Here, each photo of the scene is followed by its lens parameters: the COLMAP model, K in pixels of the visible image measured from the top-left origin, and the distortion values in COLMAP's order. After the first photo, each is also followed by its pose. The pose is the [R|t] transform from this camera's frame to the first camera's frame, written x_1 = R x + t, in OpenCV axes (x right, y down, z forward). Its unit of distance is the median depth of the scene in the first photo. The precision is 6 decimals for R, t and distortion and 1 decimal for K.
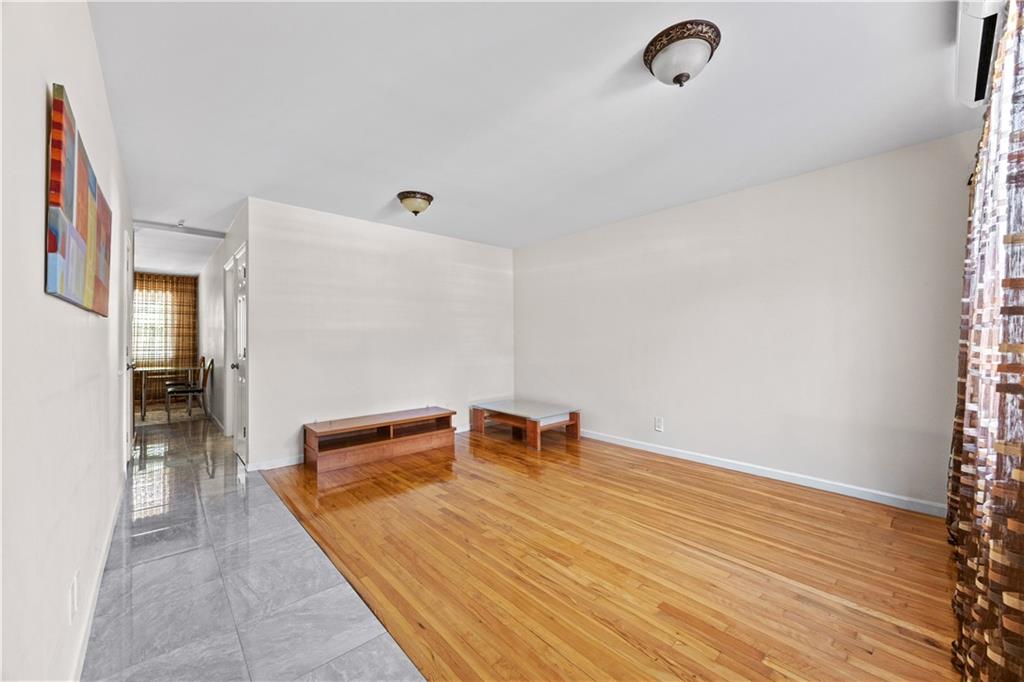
lens RADIAL K [[397.9, 0, 515.0], [0, 397.9, 339.3], [0, 0, 1]] dist [-0.001183, -0.000019]
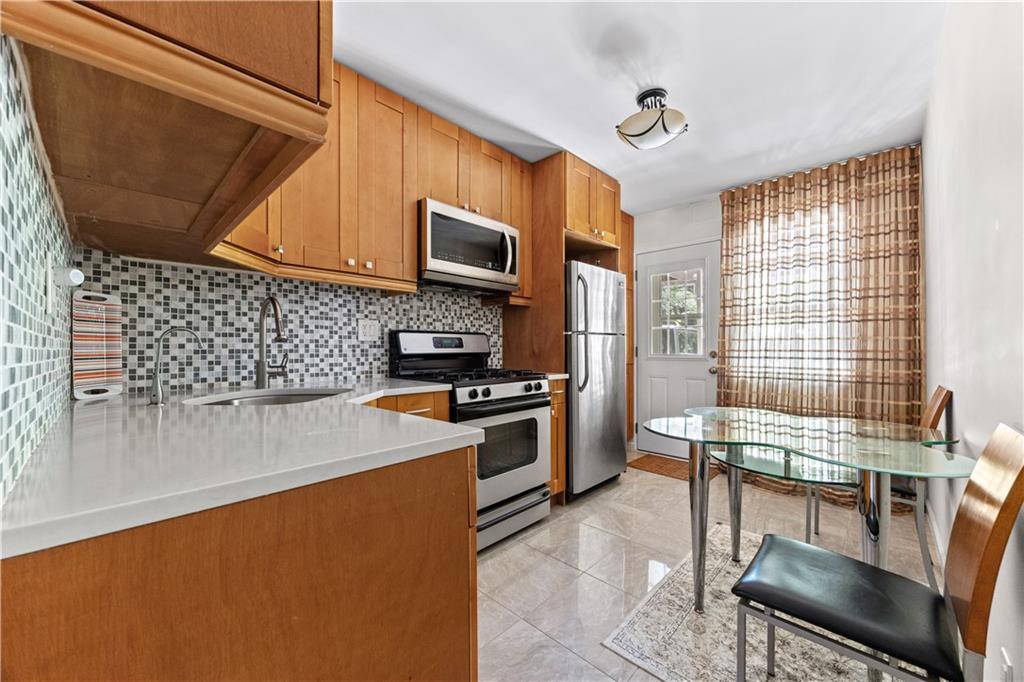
lens RADIAL K [[397.9, 0, 511.0], [0, 397.9, 343.0], [0, 0, 1]] dist [-0.001183, -0.000019]
pose [[0.083241, -0.007191, -0.996504, -0.516347], [0.003728, 0.999969, -0.006905, 0.013026], [0.996522, -0.003140, 0.083265, 0.653652]]
